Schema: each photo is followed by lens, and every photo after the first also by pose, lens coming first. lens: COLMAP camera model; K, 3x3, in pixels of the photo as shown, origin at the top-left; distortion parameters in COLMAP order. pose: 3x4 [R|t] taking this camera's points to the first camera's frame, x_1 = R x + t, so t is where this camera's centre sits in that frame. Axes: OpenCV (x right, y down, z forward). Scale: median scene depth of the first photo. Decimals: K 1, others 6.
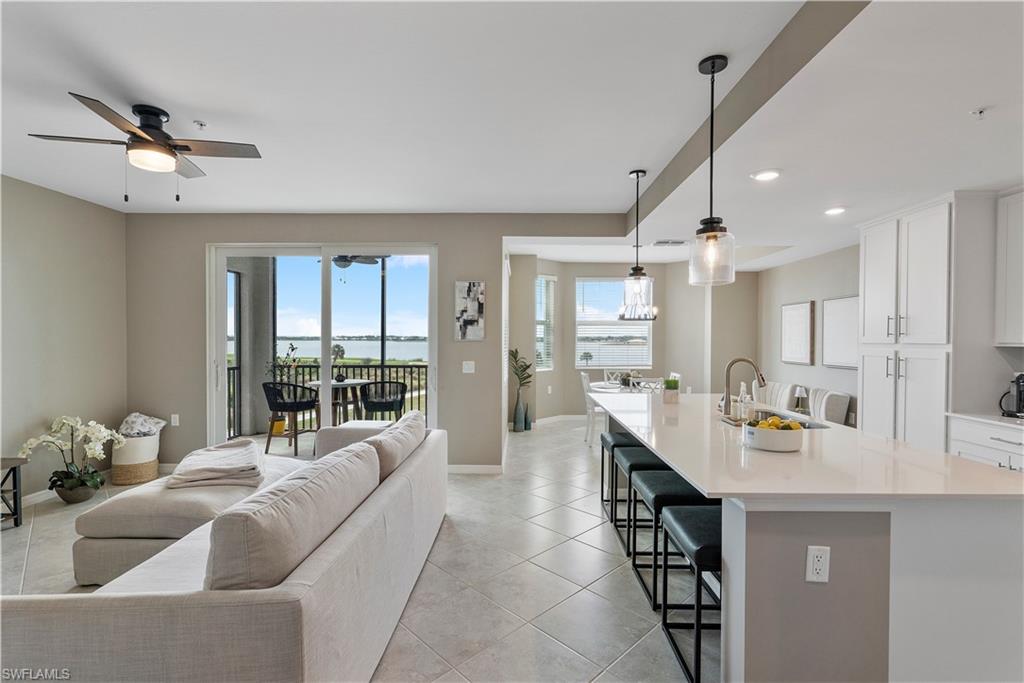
lens RADIAL K [[467.4, 0, 517.3], [0, 467.4, 345.5], [0, 0, 1]] dist [-0.005520, 0.000997]
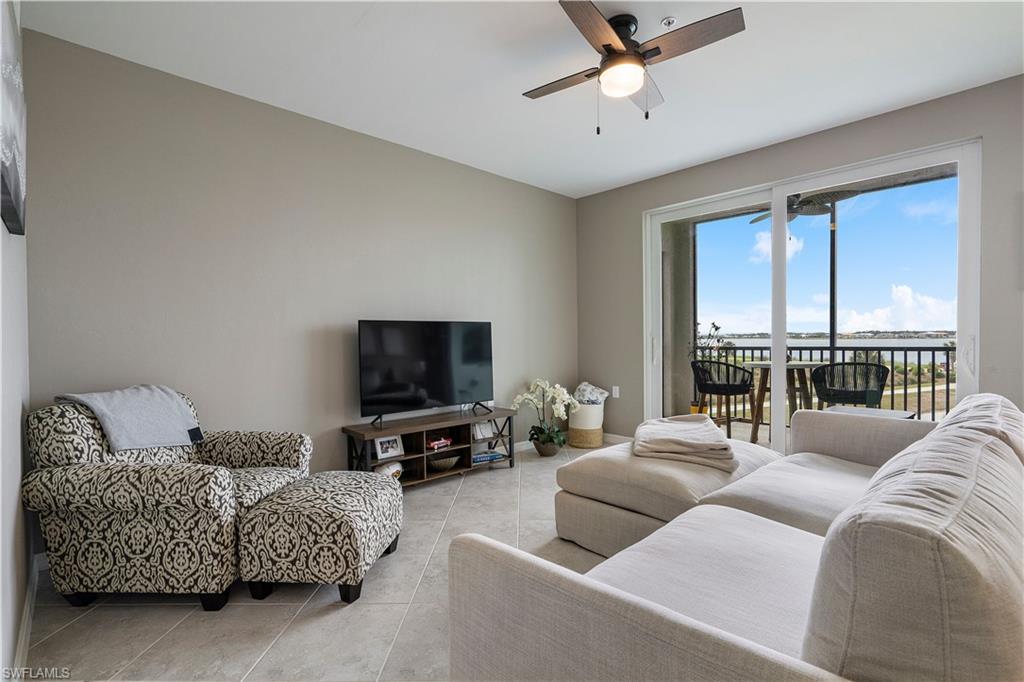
lens RADIAL K [[496.2, 0, 512.3], [0, 496.2, 338.6], [0, 0, 1]] dist [-0.018609, 0.000748]
pose [[0.693652, -0.000850, -0.720310, -0.144583], [0.005534, 0.999976, 0.004150, 0.049189], [0.720289, -0.006865, 0.693640, 0.112998]]
